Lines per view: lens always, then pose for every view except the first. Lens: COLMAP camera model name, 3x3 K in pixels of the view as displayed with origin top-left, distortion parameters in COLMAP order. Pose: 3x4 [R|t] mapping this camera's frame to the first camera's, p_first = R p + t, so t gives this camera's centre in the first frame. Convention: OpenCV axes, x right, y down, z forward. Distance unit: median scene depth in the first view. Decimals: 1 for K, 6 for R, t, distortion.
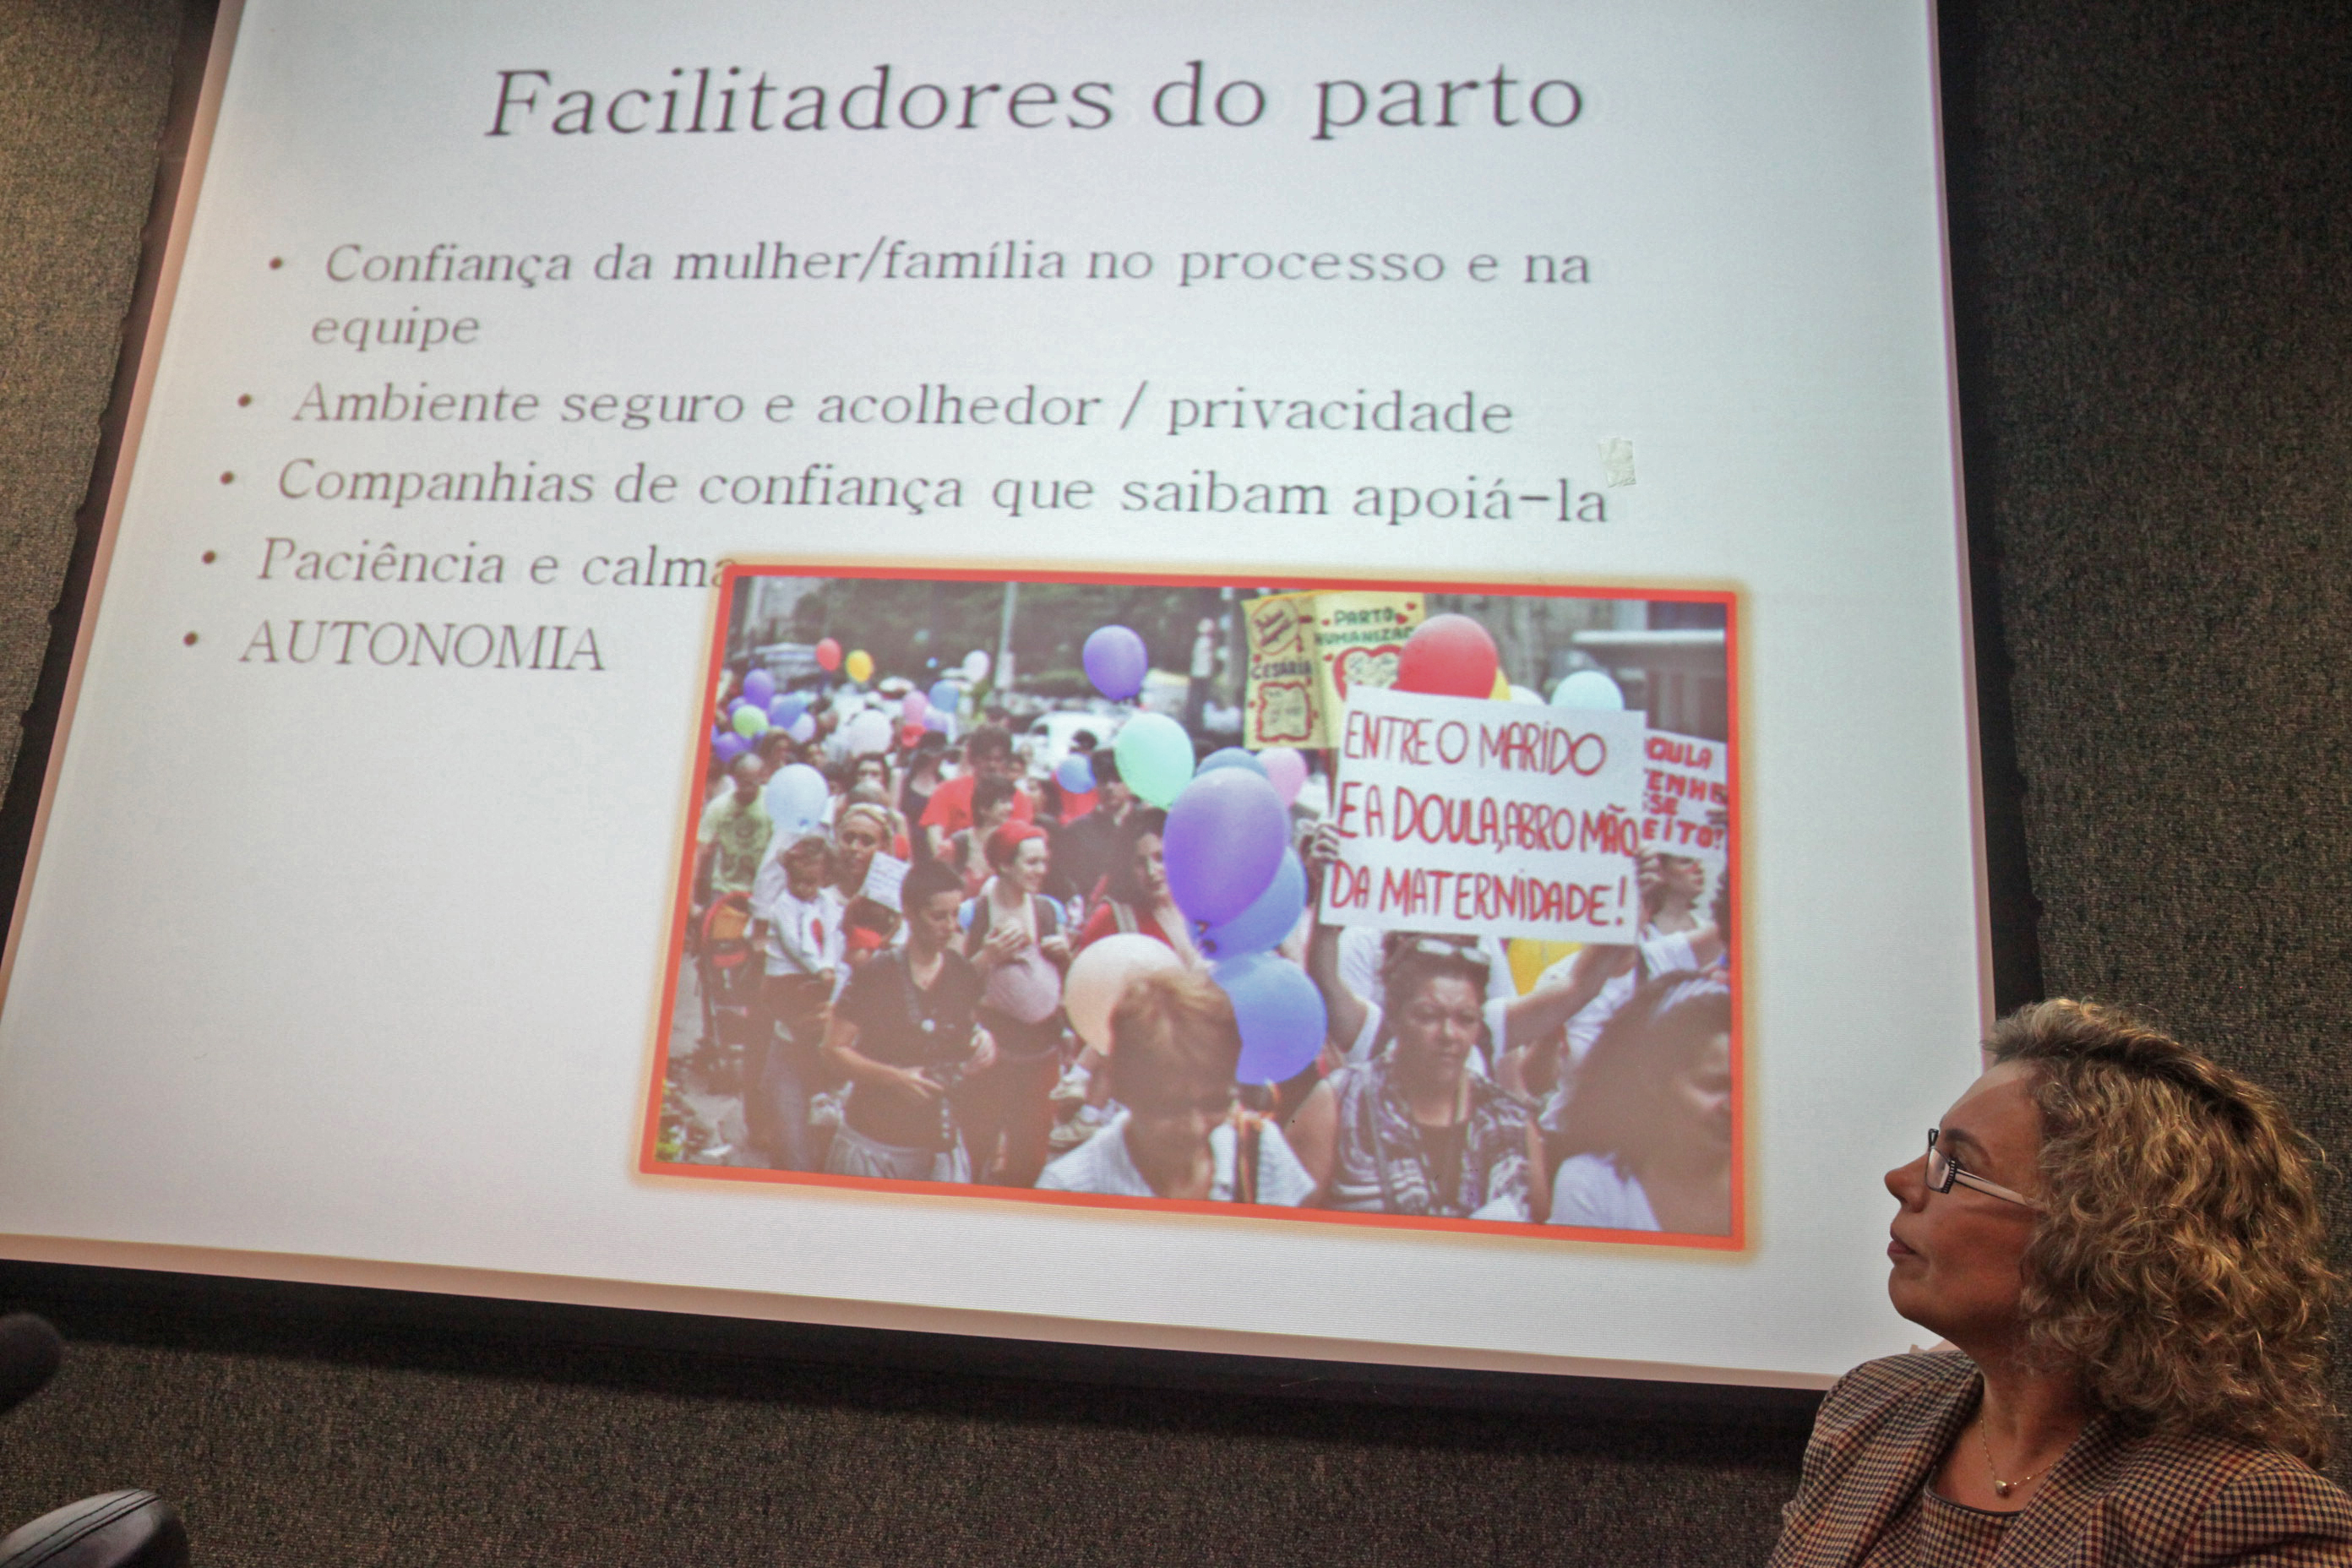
lens RADIAL K [[1840.4, 0, 1184.1], [0, 1840.4, 774.9], [0, 0, 1]] dist [-0.055588, 0.004384]
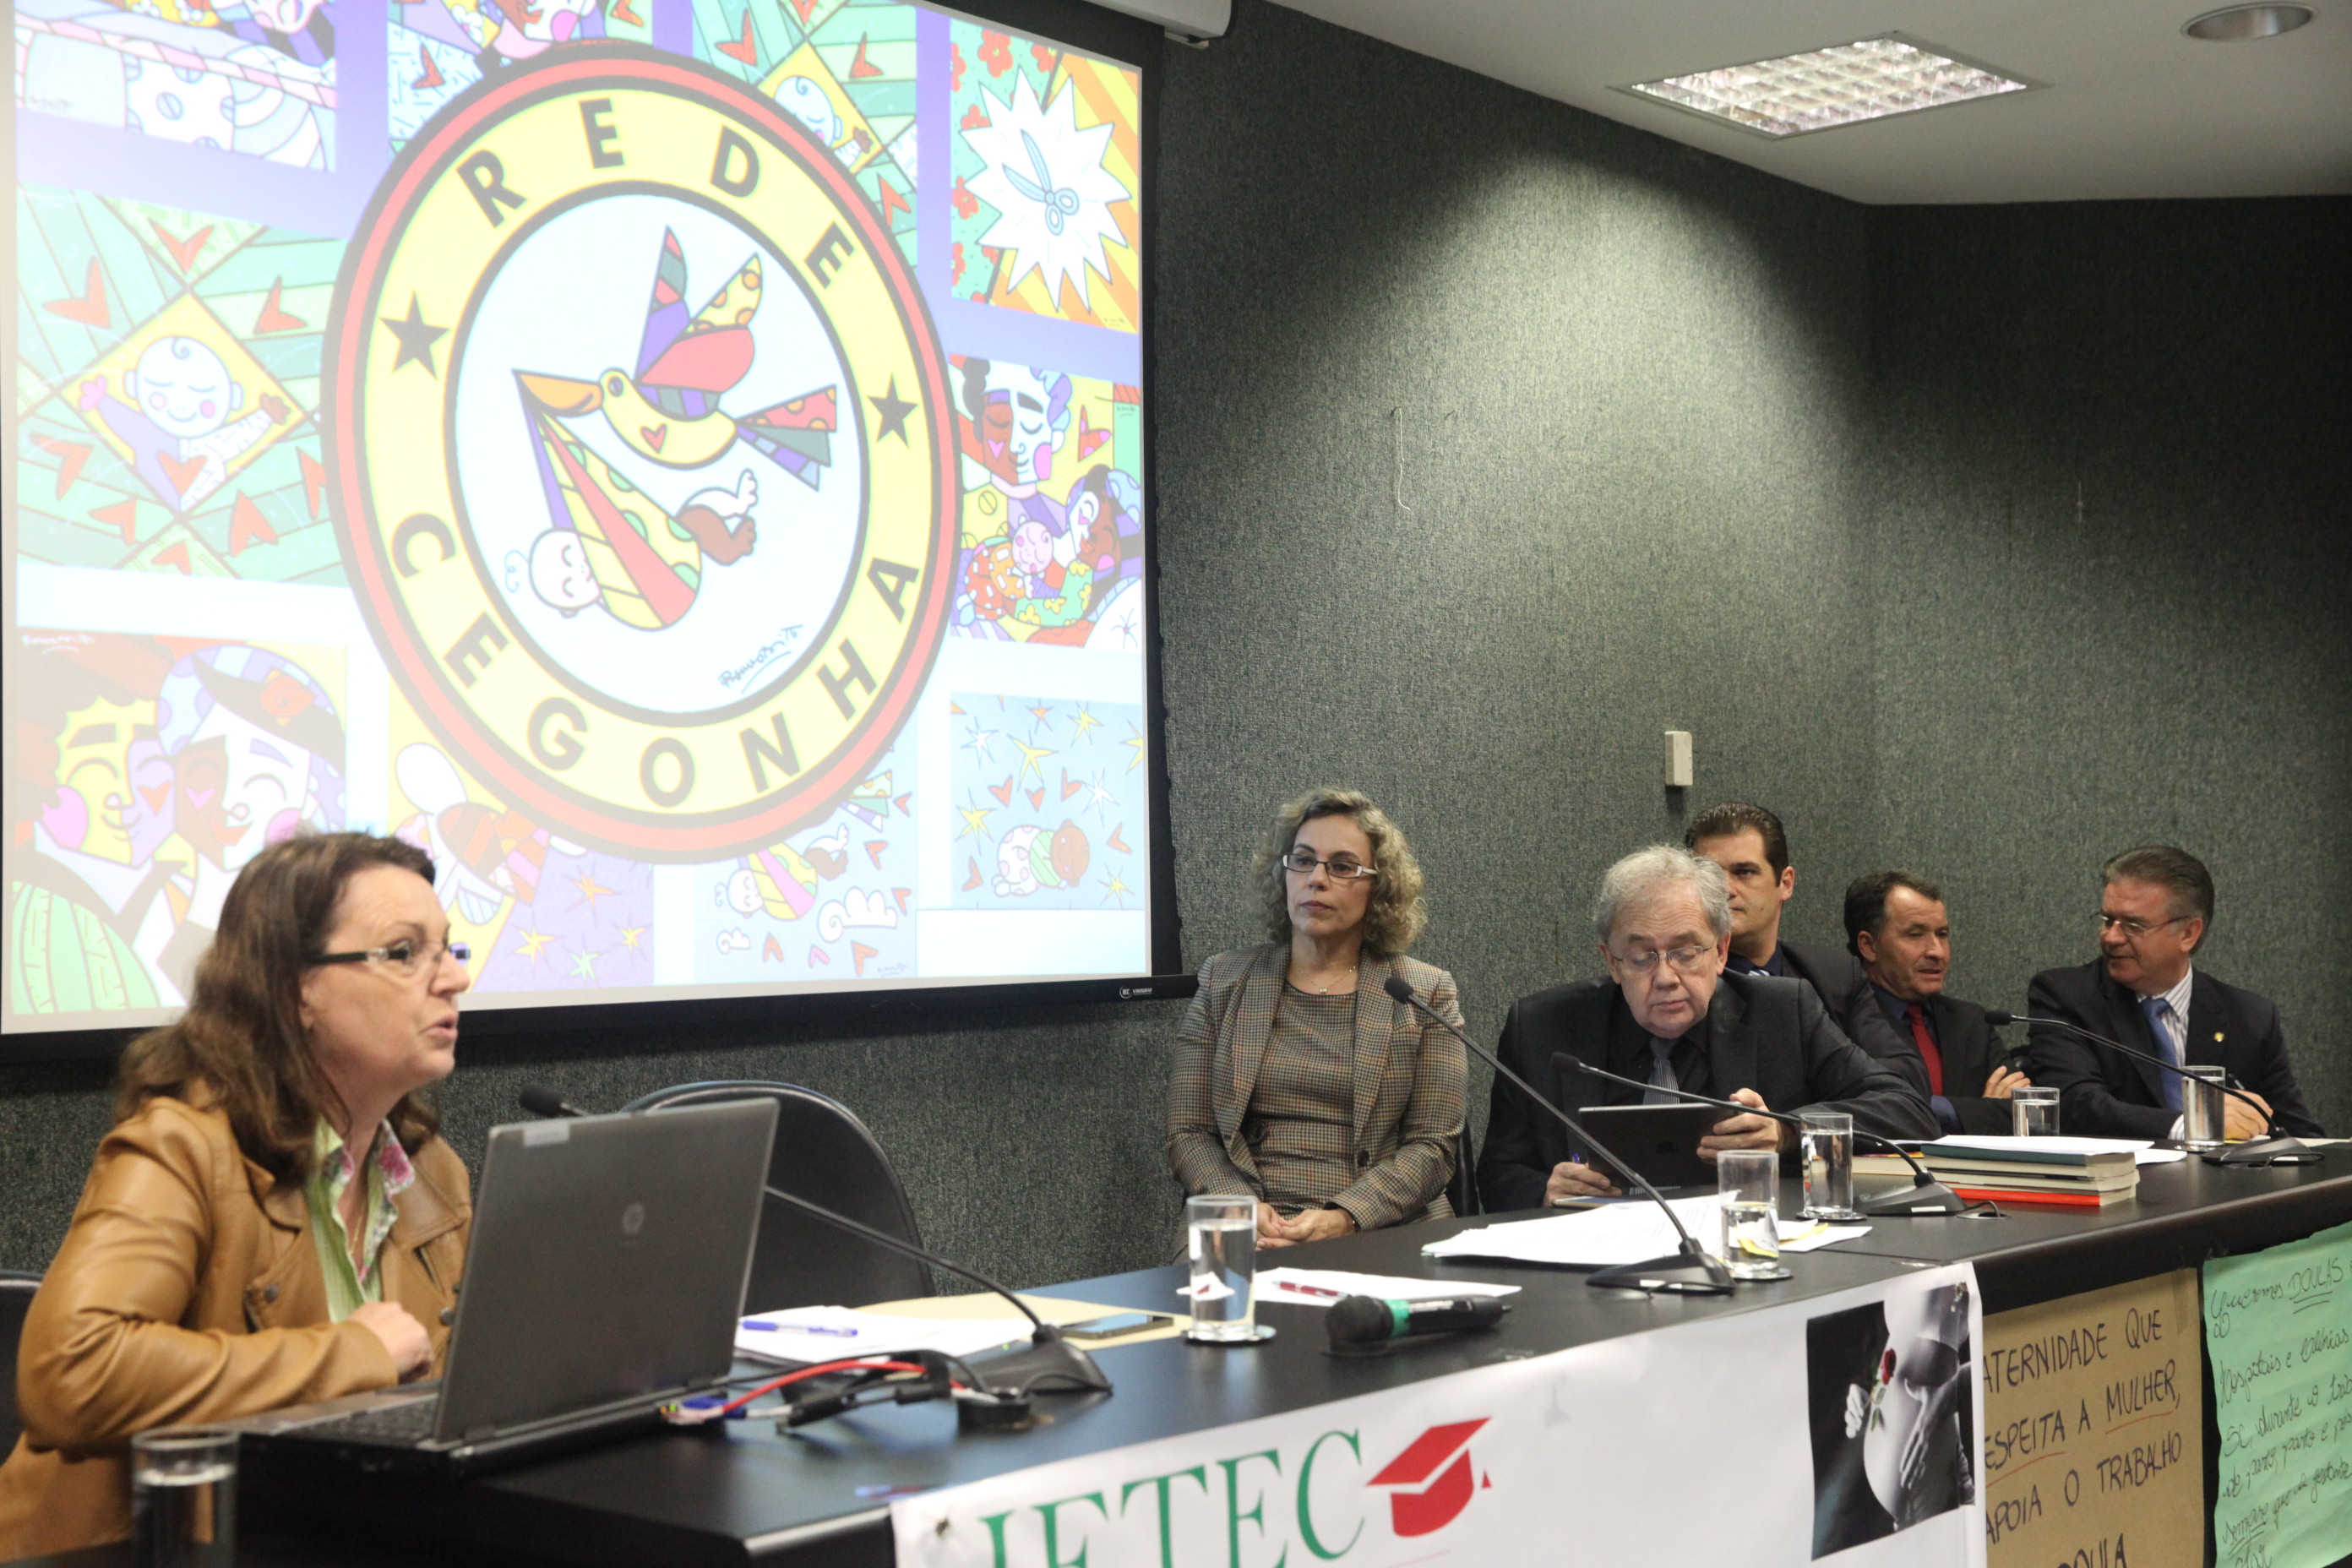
lens RADIAL K [[2892.0, 0, 1171.5], [0, 2892.0, 776.9], [0, 0, 1]] dist [0.000955, 0.000000]
pose [[0.568195, -0.038459, 0.821995, -1.874570], [-0.167978, 0.972453, 0.161611, -0.326391], [-0.805567, -0.229904, 0.546083, -0.580919]]
